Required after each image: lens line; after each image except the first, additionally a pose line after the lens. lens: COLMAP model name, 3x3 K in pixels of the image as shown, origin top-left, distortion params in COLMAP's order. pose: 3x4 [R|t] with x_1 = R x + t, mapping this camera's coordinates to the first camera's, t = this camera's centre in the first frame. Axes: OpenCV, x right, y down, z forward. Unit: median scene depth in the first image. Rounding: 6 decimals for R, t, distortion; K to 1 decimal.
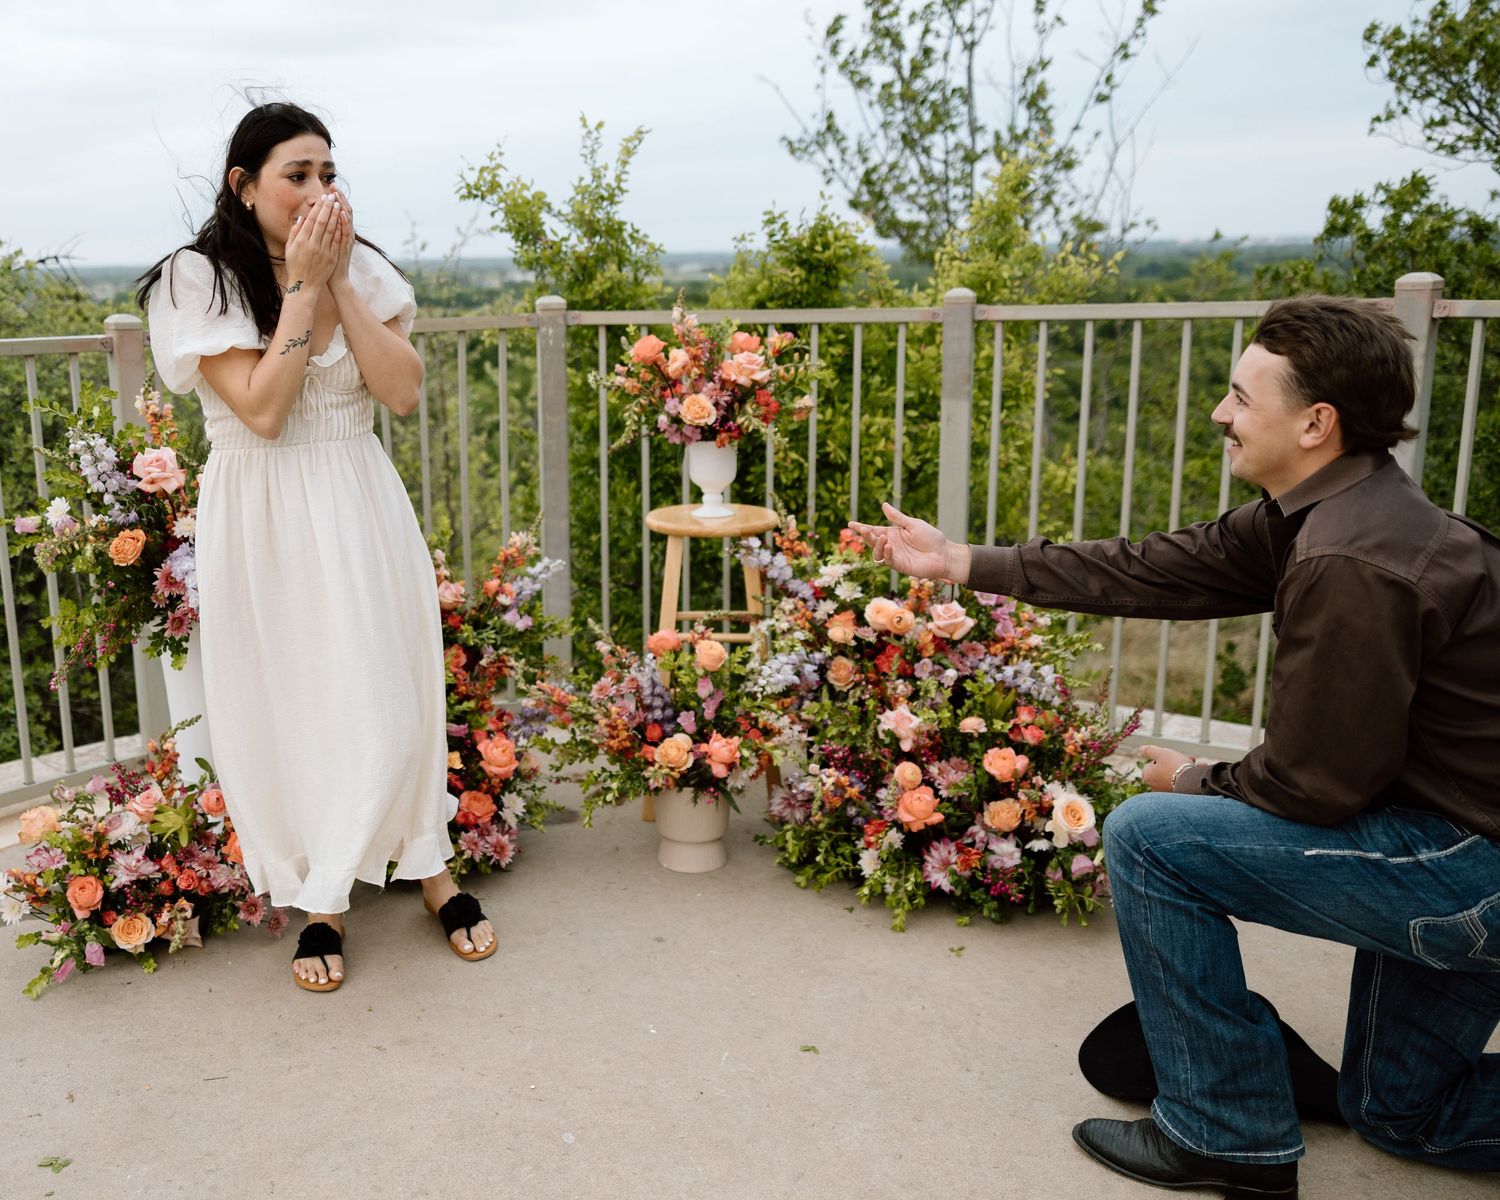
lens RADIAL K [[1315.9, 0, 749.5], [0, 1315.9, 597.8], [0, 0, 1]] dist [-0.012435, 0.007320]
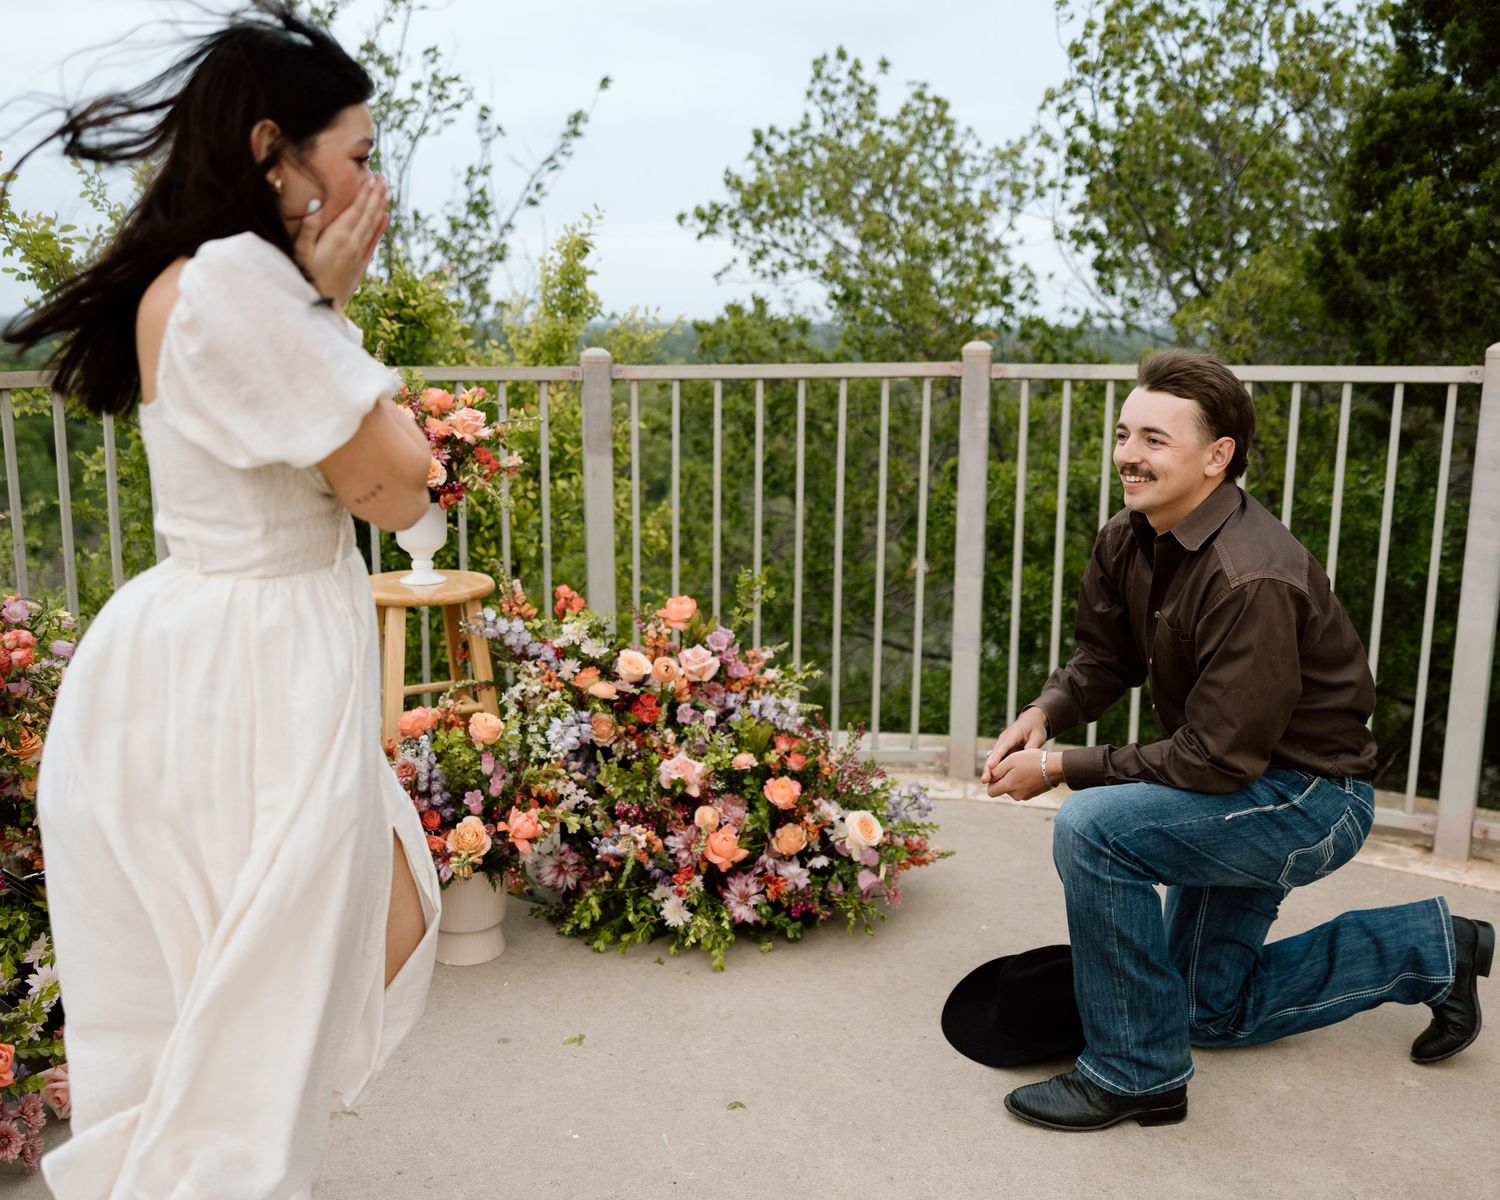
lens RADIAL K [[1228.4, 0, 749.8], [0, 1228.4, 600.9], [0, 0, 1]] dist [-0.033819, 0.007795]
pose [[0.858950, -0.083011, 0.505287, -0.310704], [0.098300, 0.995150, -0.003614, -0.026207], [-0.502536, 0.052774, 0.862944, 0.144992]]
